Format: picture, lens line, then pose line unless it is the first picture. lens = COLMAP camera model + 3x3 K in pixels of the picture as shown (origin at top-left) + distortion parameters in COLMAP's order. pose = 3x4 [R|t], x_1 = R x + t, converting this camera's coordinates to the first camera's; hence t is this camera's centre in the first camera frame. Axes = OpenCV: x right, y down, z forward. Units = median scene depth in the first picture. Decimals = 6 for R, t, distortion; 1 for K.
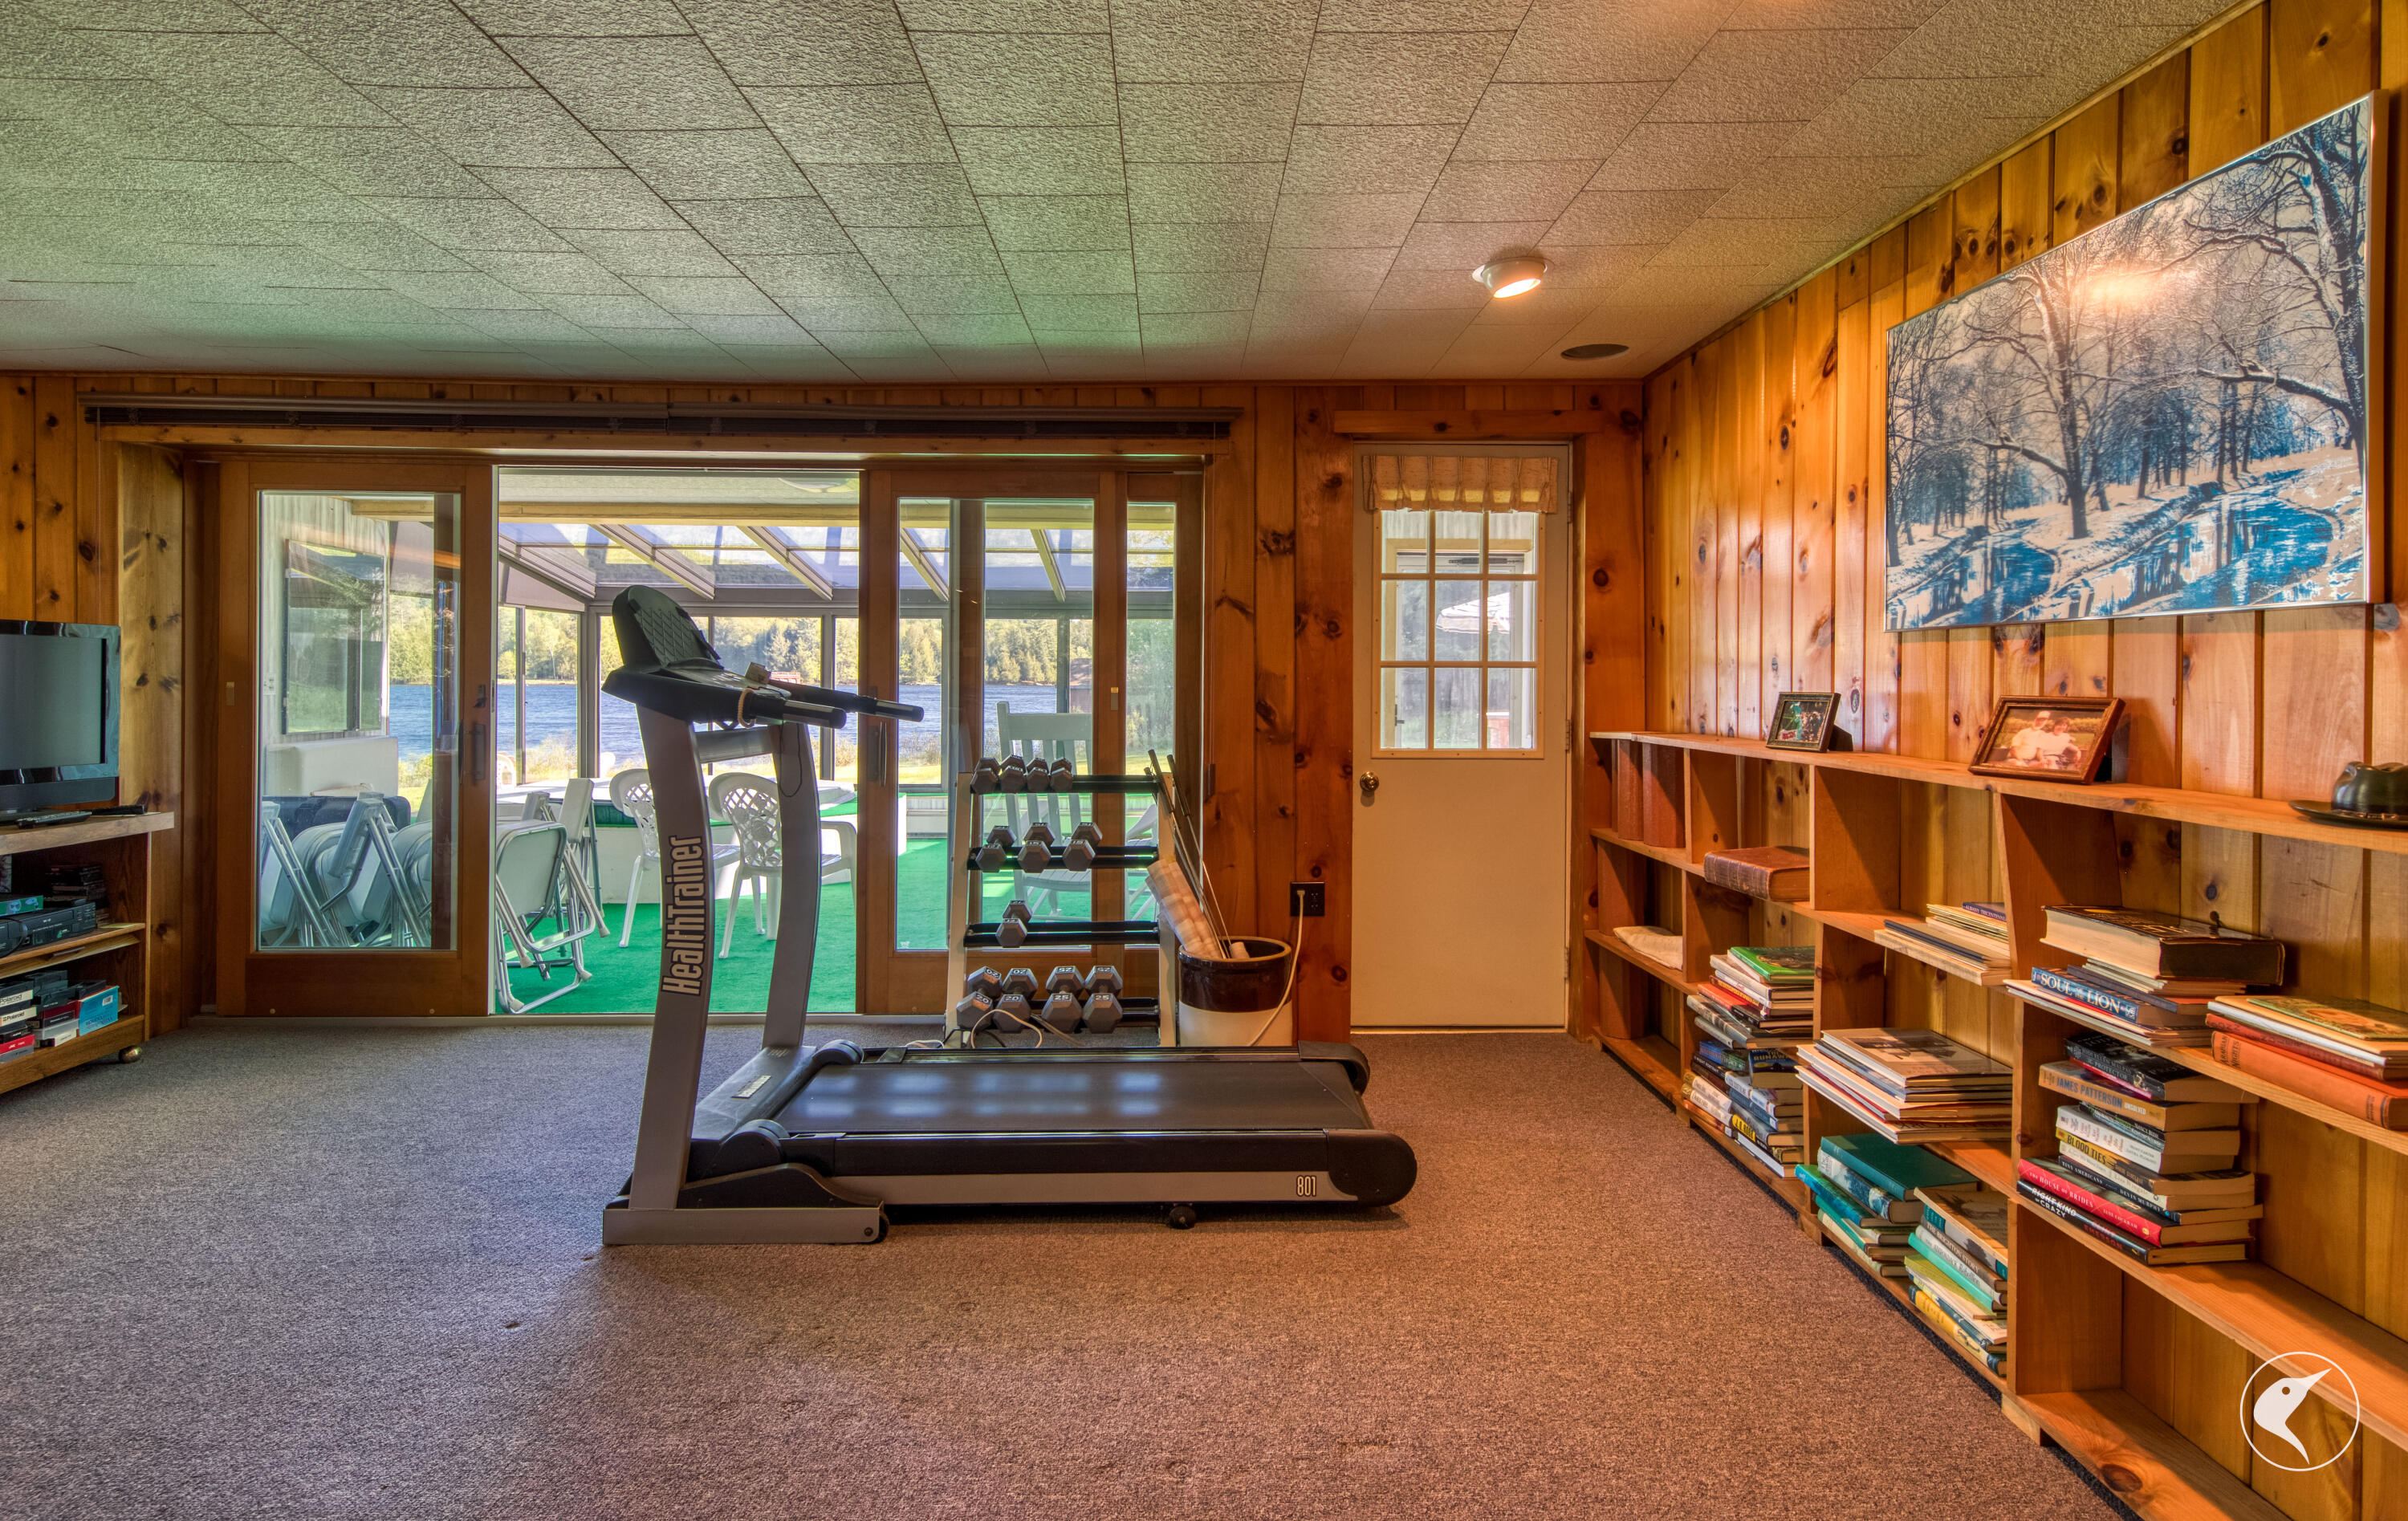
lens RADIAL K [[1164.3, 0, 1201.5], [0, 1164.3, 768.7], [0, 0, 1]] dist [0.004858, -0.002061]
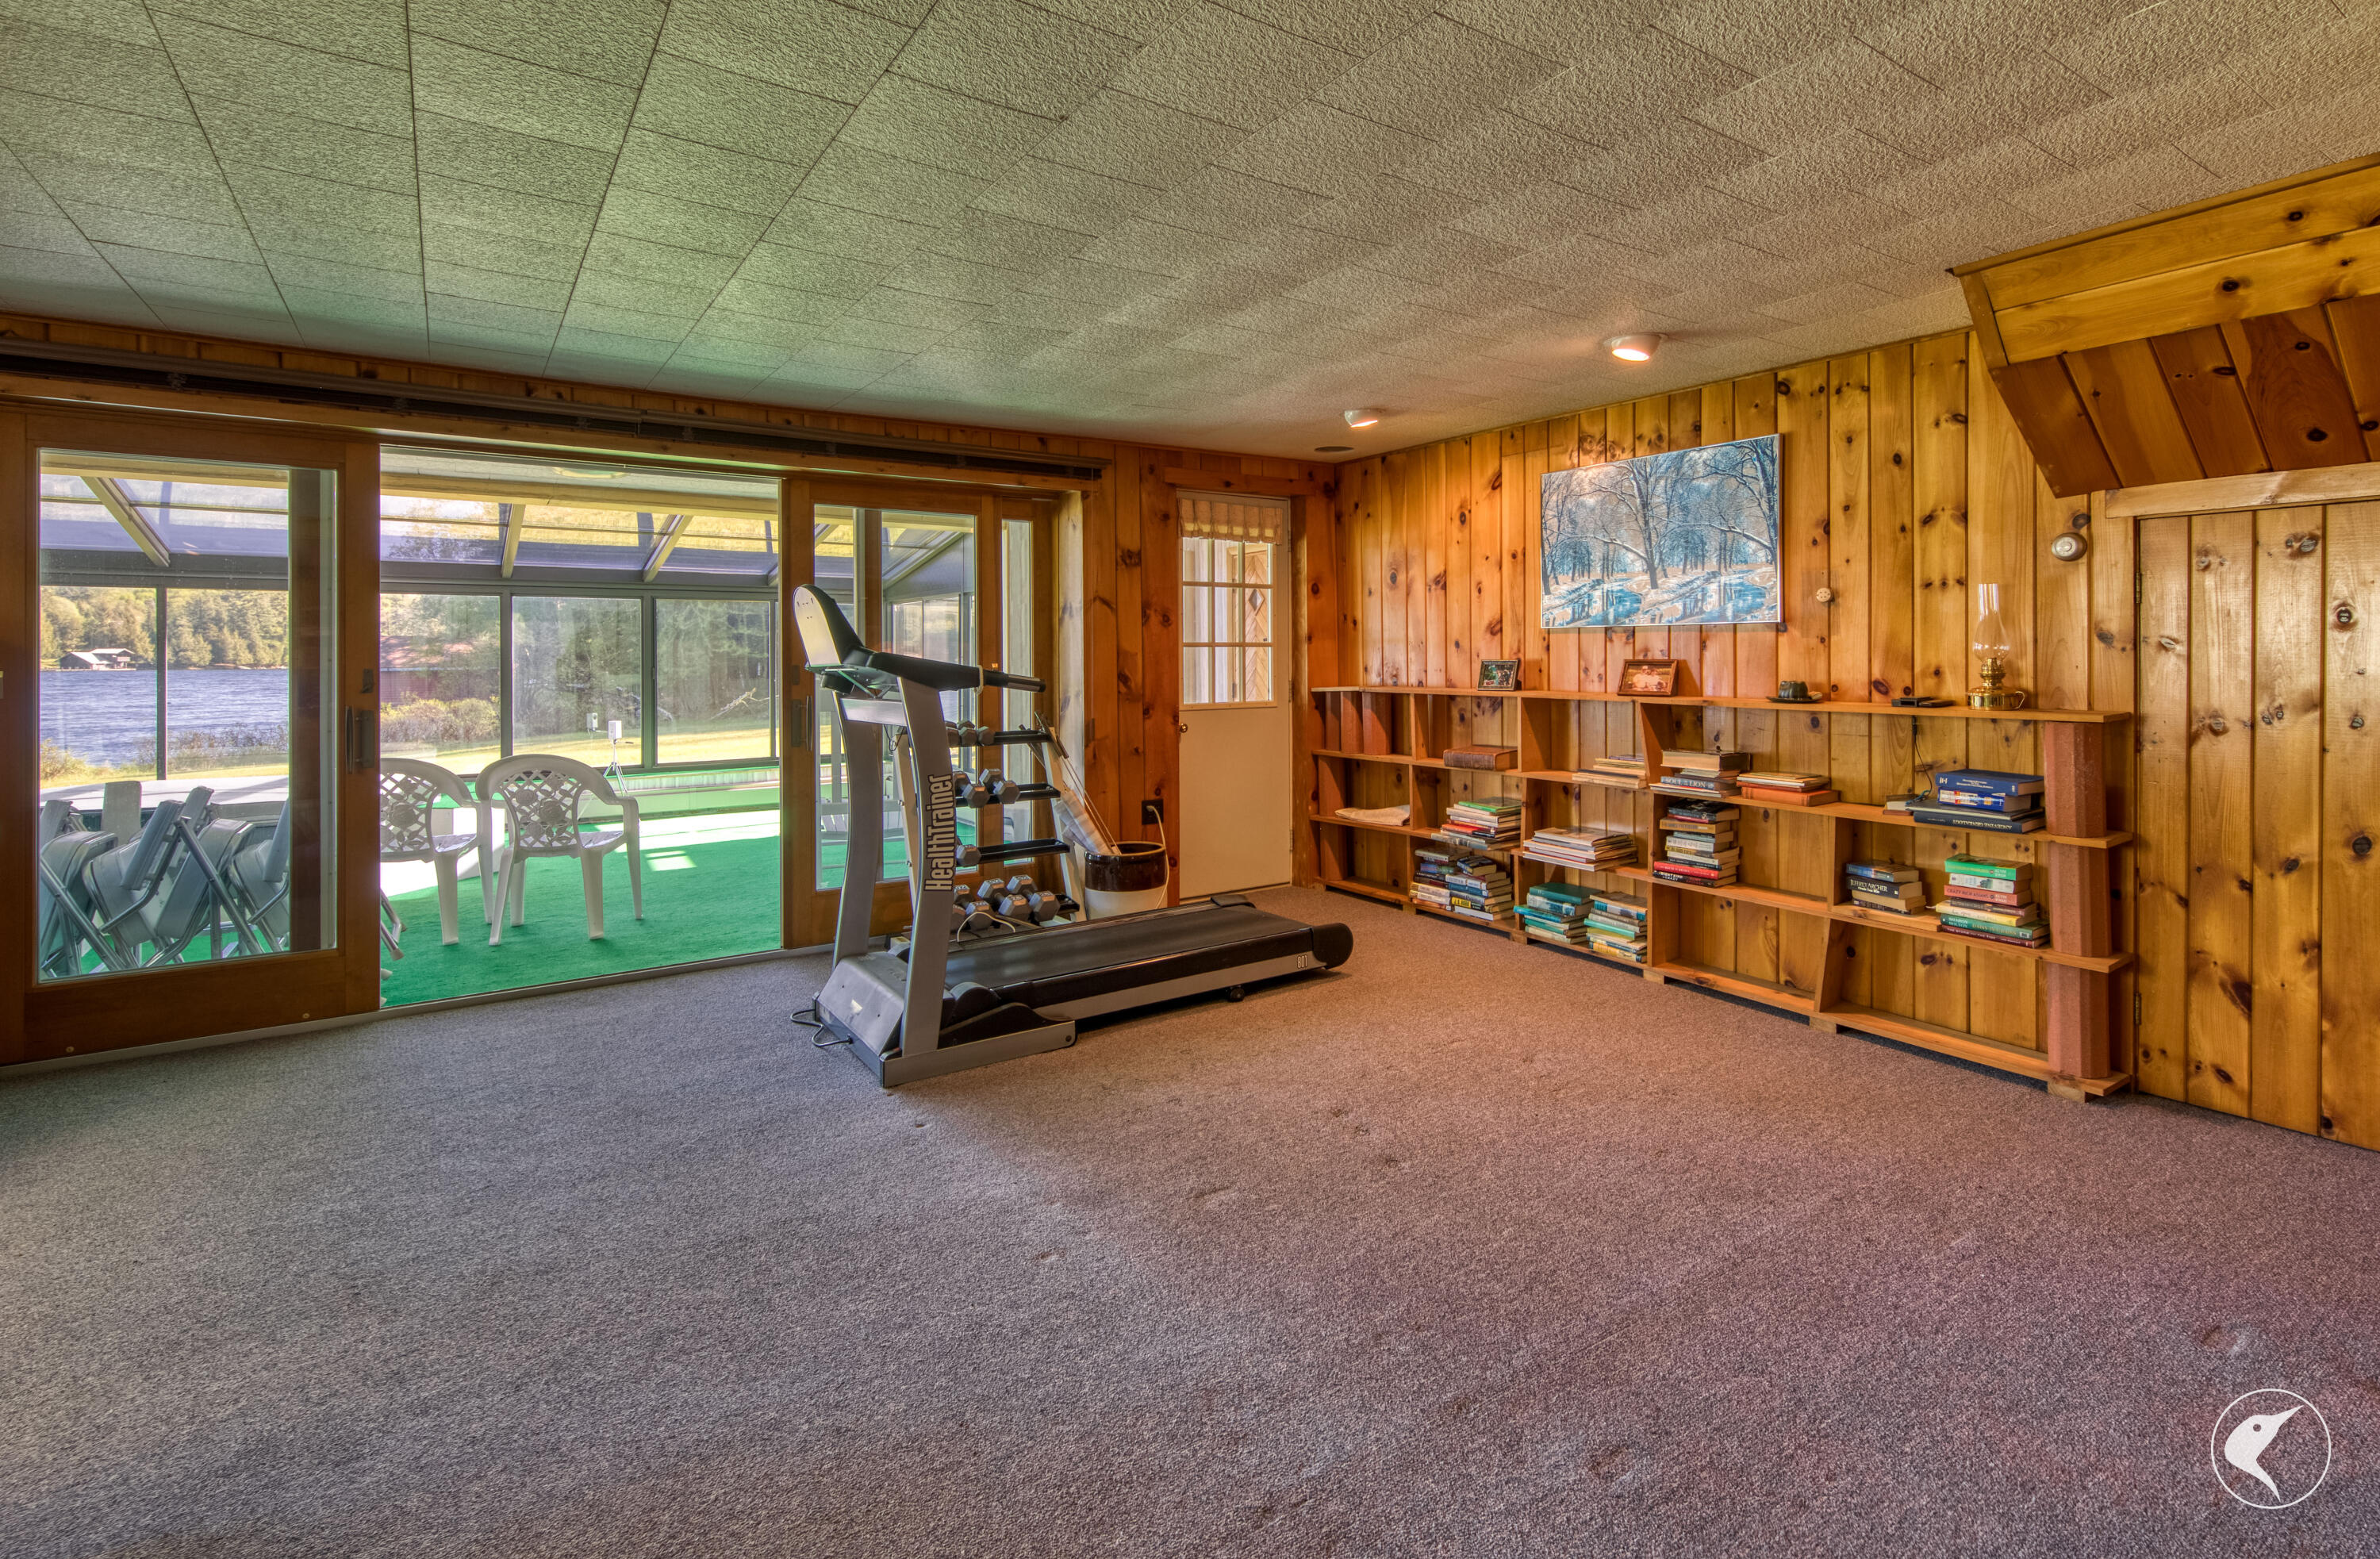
lens RADIAL K [[1114.6, 0, 1205.0], [0, 1114.6, 776.6], [0, 0, 1]] dist [-0.000170, -0.001350]
pose [[0.839443, -0.067605, 0.539227, -1.171587], [0.050658, 0.997646, 0.046217, 0.020984], [-0.541082, -0.011481, 0.840891, -0.348203]]
